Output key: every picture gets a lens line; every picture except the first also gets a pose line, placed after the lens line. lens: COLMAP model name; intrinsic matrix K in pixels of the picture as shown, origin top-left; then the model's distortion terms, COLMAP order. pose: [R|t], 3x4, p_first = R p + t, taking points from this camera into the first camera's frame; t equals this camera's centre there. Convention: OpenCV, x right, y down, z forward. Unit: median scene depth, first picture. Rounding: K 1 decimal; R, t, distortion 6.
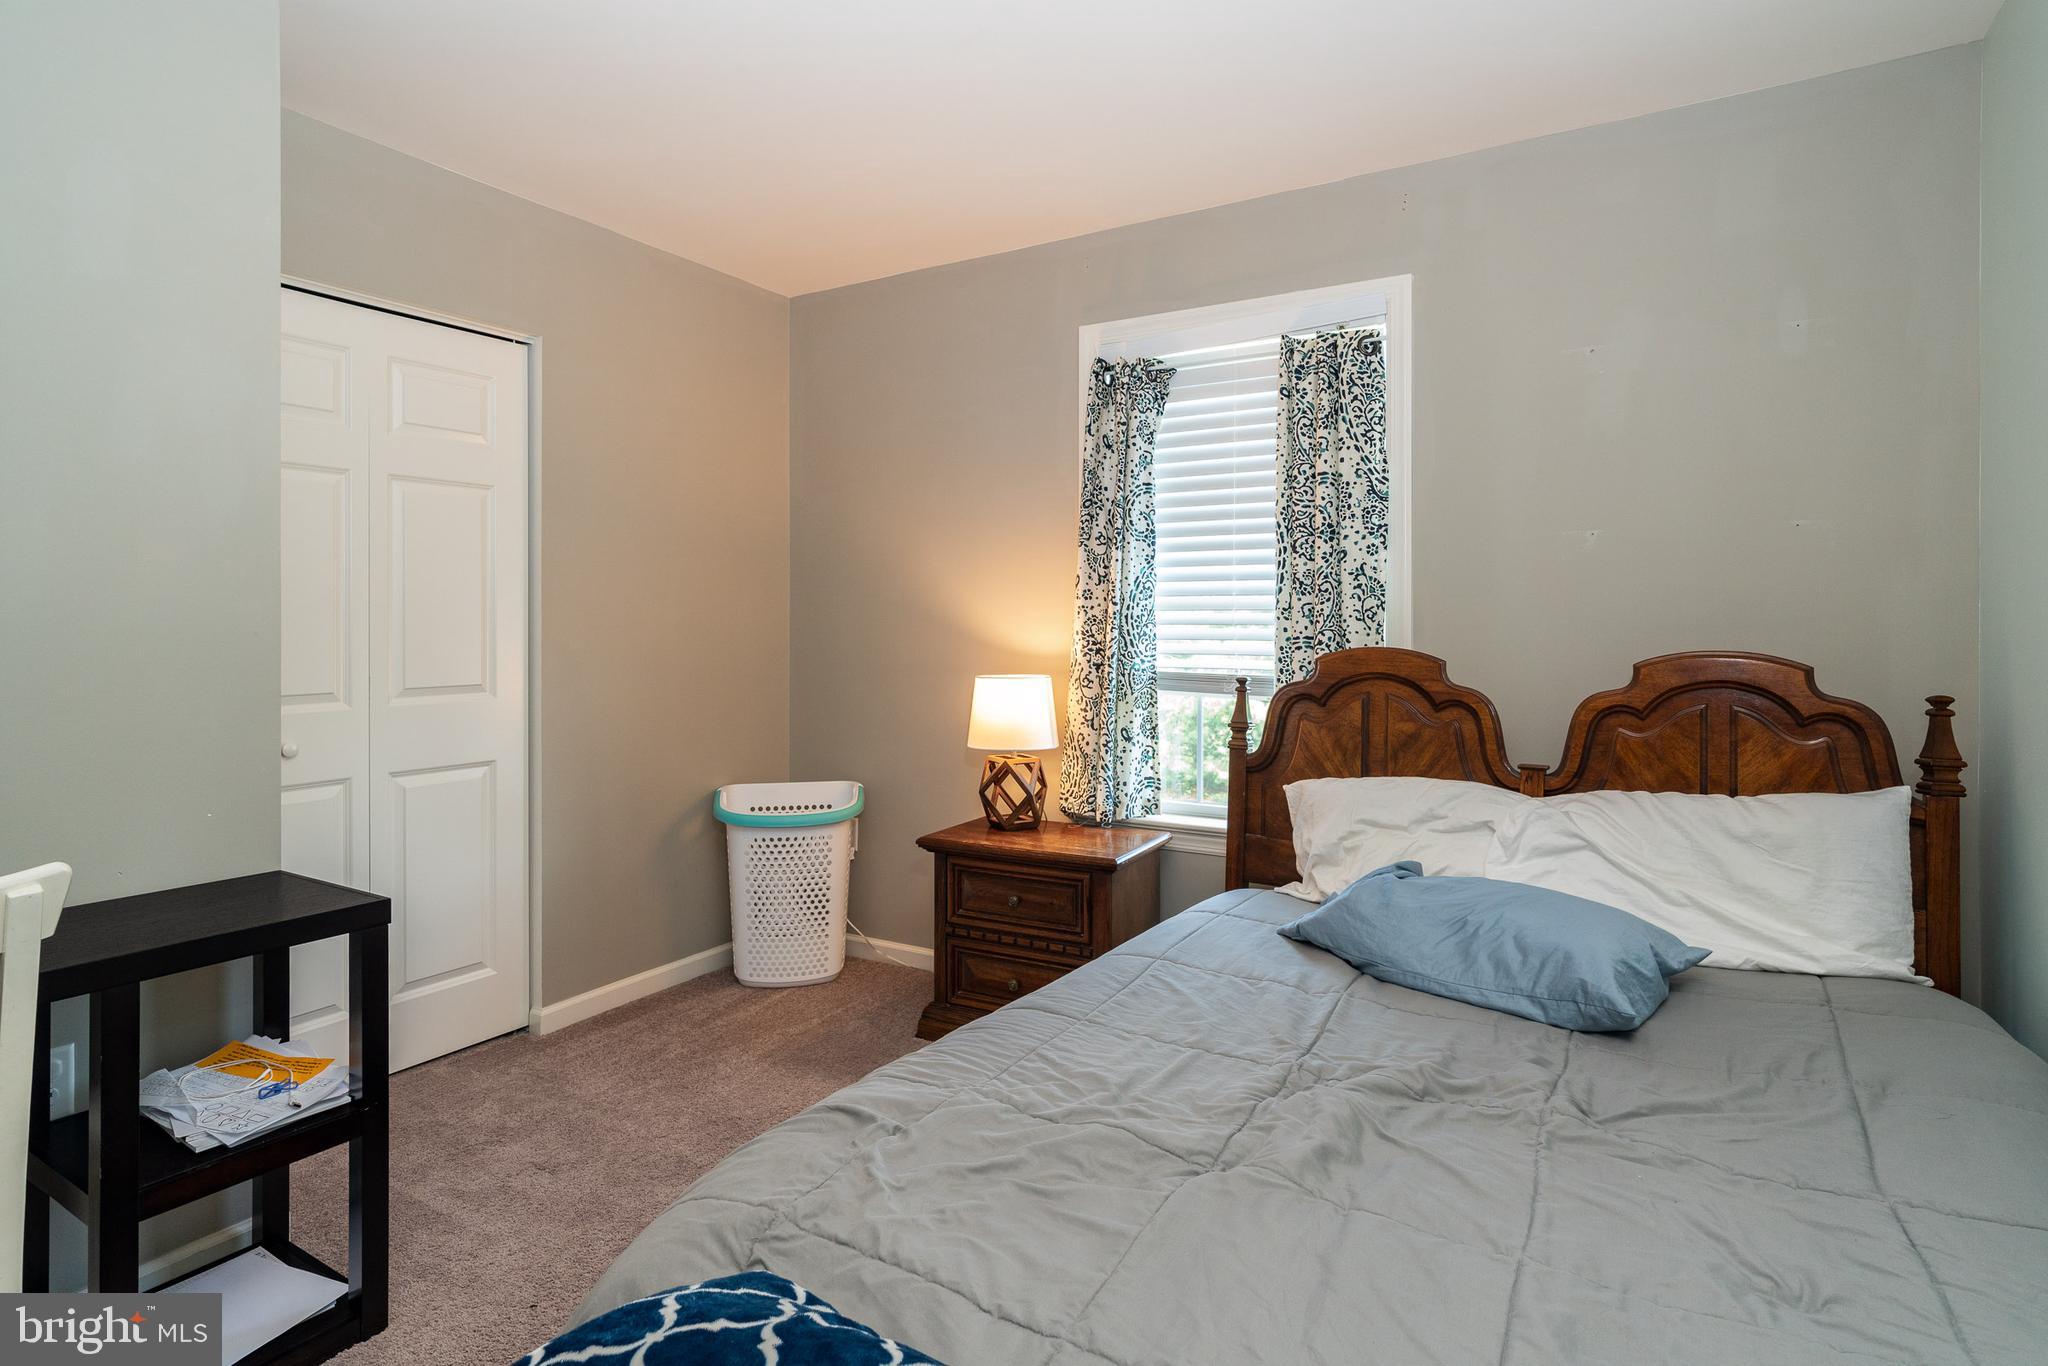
lens RADIAL K [[1066.2, 0, 1035.6], [0, 1066.2, 625.9], [0, 0, 1]] dist [0.002110, 0.000279]
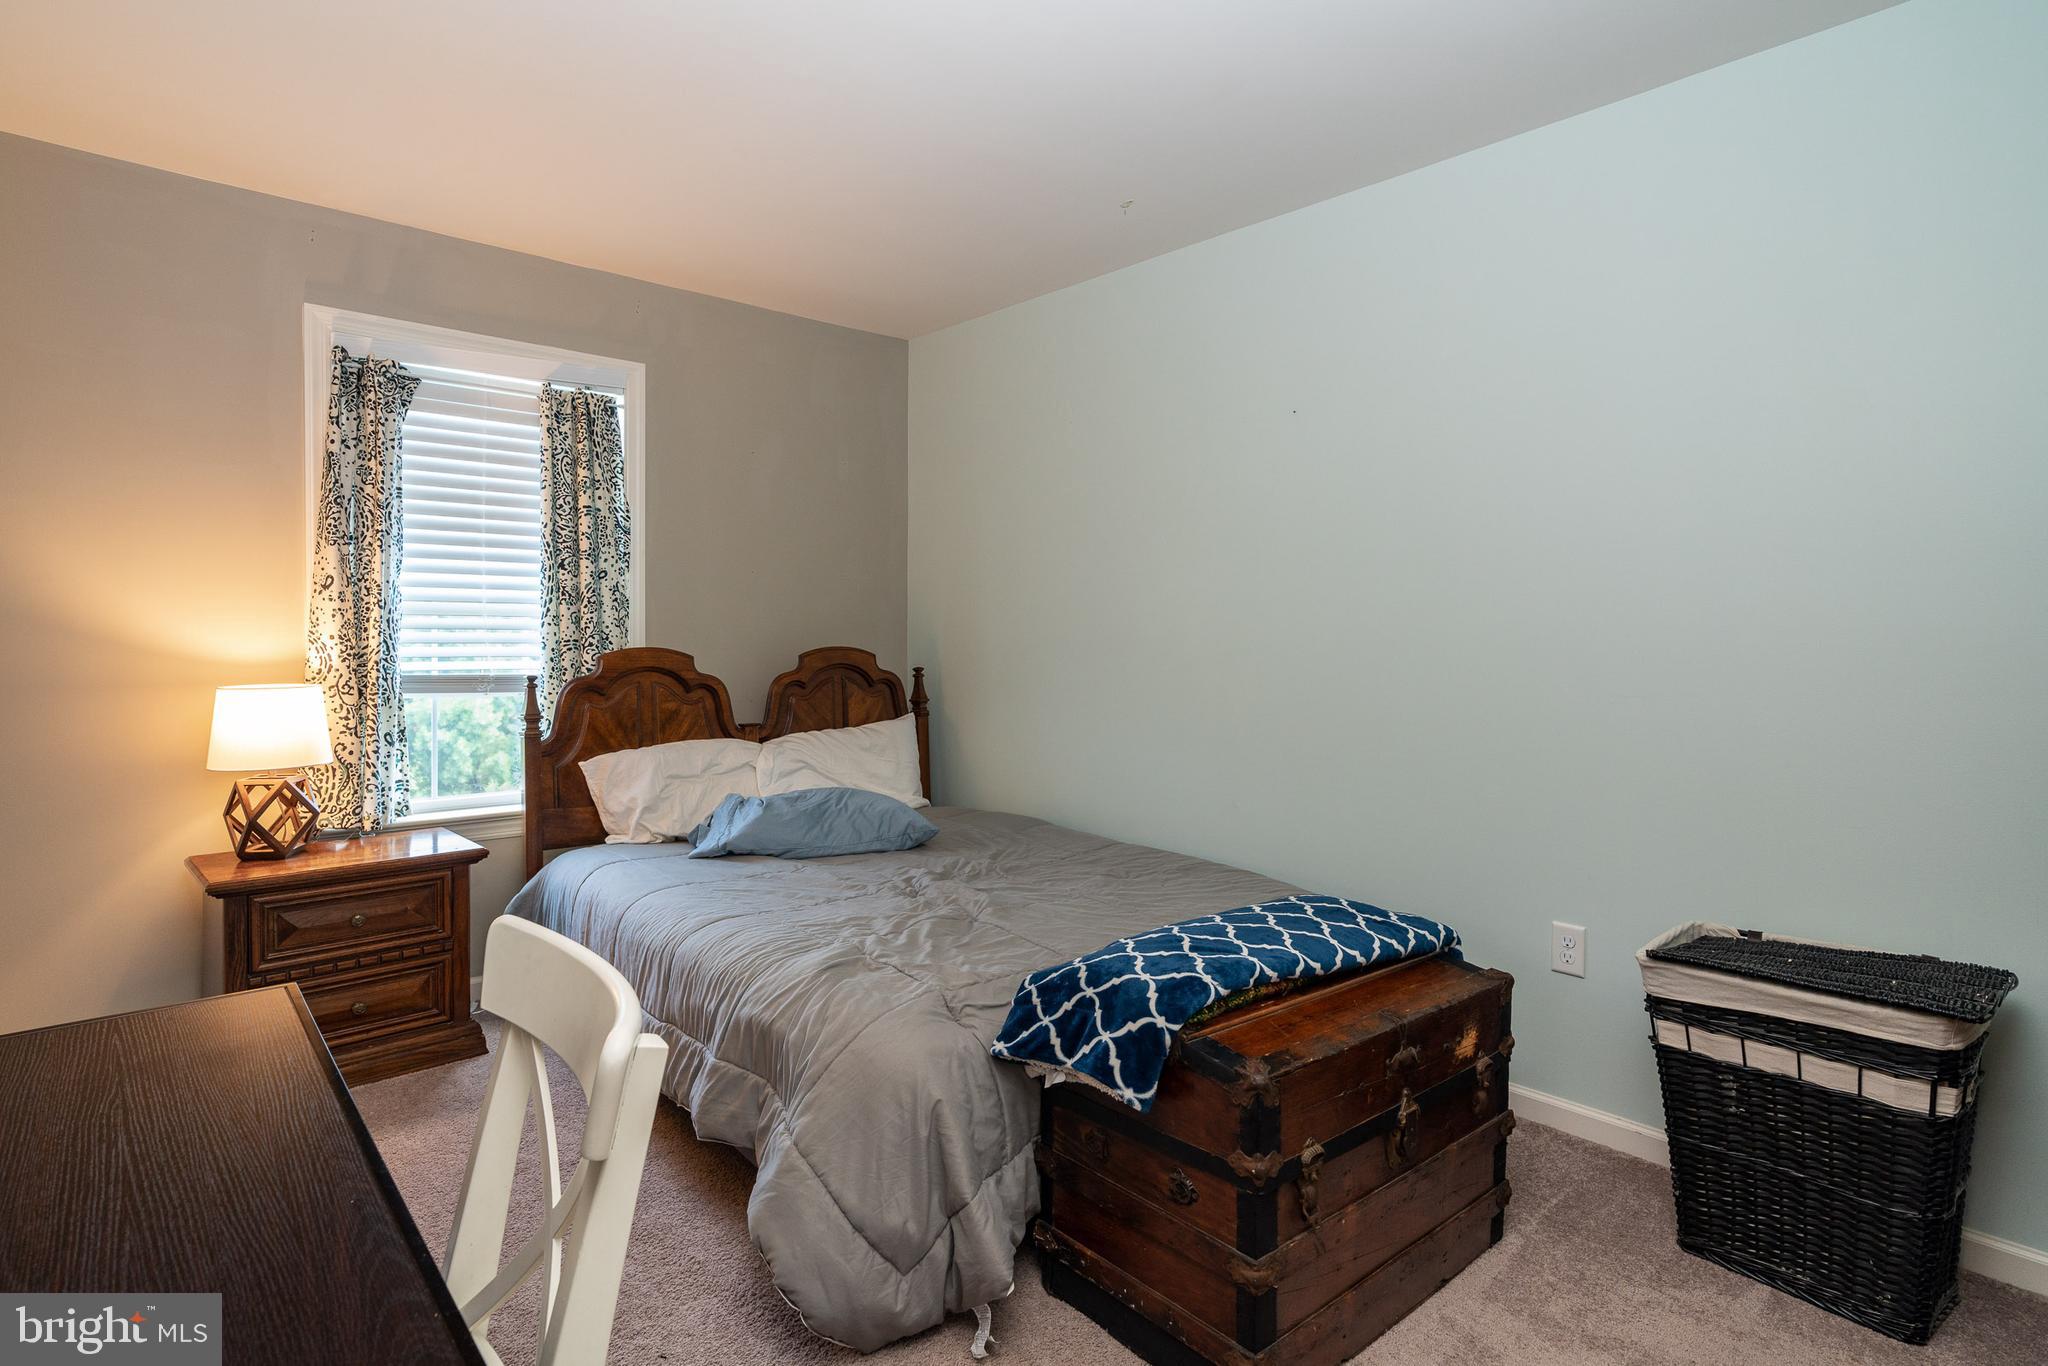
lens RADIAL K [[1066.2, 0, 1035.6], [0, 1066.2, 625.9], [0, 0, 1]] dist [0.002110, 0.000279]
pose [[0.291727, 0.006956, 0.956476, -0.752979], [-0.006002, 0.999967, -0.005442, -0.002145], [-0.956483, -0.004153, 0.291759, 0.148010]]
